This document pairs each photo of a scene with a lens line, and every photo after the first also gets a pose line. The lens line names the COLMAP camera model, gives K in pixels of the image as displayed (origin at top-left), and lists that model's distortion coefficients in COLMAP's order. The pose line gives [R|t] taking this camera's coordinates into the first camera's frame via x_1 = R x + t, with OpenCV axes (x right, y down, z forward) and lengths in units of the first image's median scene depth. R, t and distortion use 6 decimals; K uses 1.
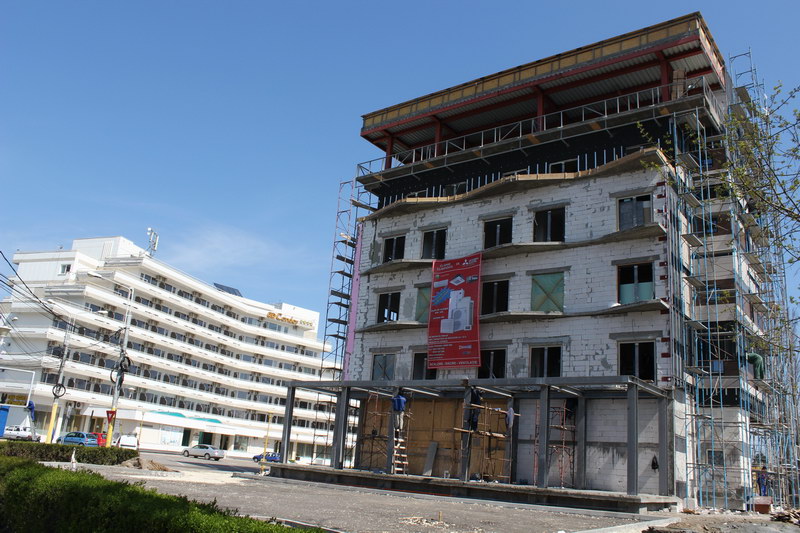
lens RADIAL K [[673.5, 0, 400.0], [0, 673.5, 266.5], [0, 0, 1]] dist [-0.151036, 0.134940]
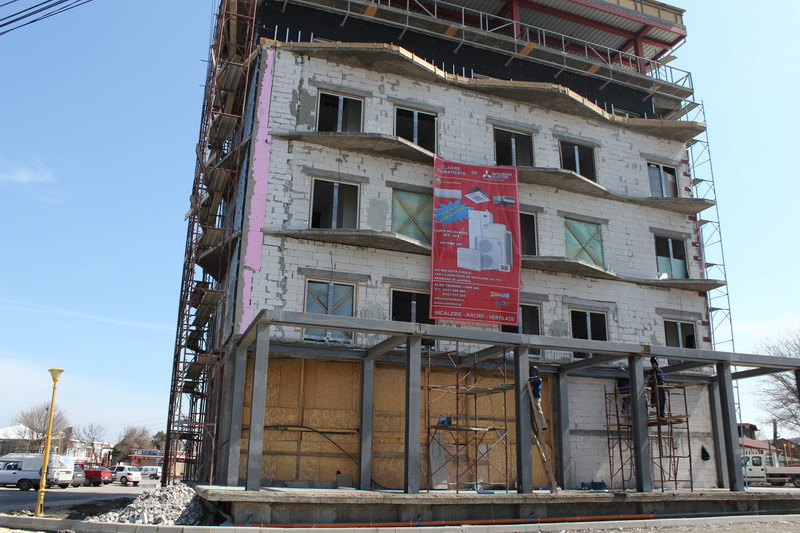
lens RADIAL K [[673.5, 0, 400.0], [0, 673.5, 266.5], [0, 0, 1]] dist [-0.151036, 0.134940]
pose [[0.539434, 0.182810, 0.821944, -0.538418], [-0.215167, 0.973667, -0.075343, 0.169601], [-0.814072, -0.136213, 0.564564, 0.719054]]
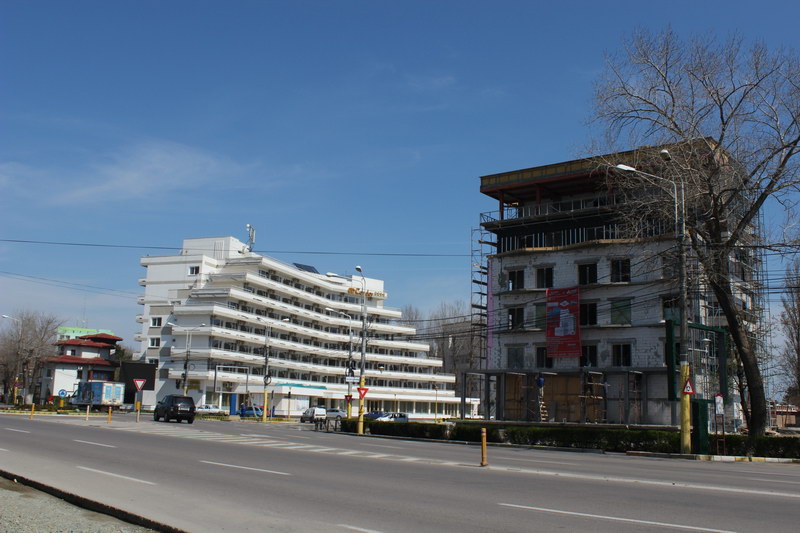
lens RADIAL K [[794.8, 0, 400.0], [0, 794.8, 266.5], [0, 0, 1]] dist [-0.078175, -0.019127]
pose [[0.998697, -0.050868, 0.004027, -0.336642], [0.050150, 0.993042, 0.106550, -0.312407], [-0.009419, -0.106209, 0.994299, -0.959195]]
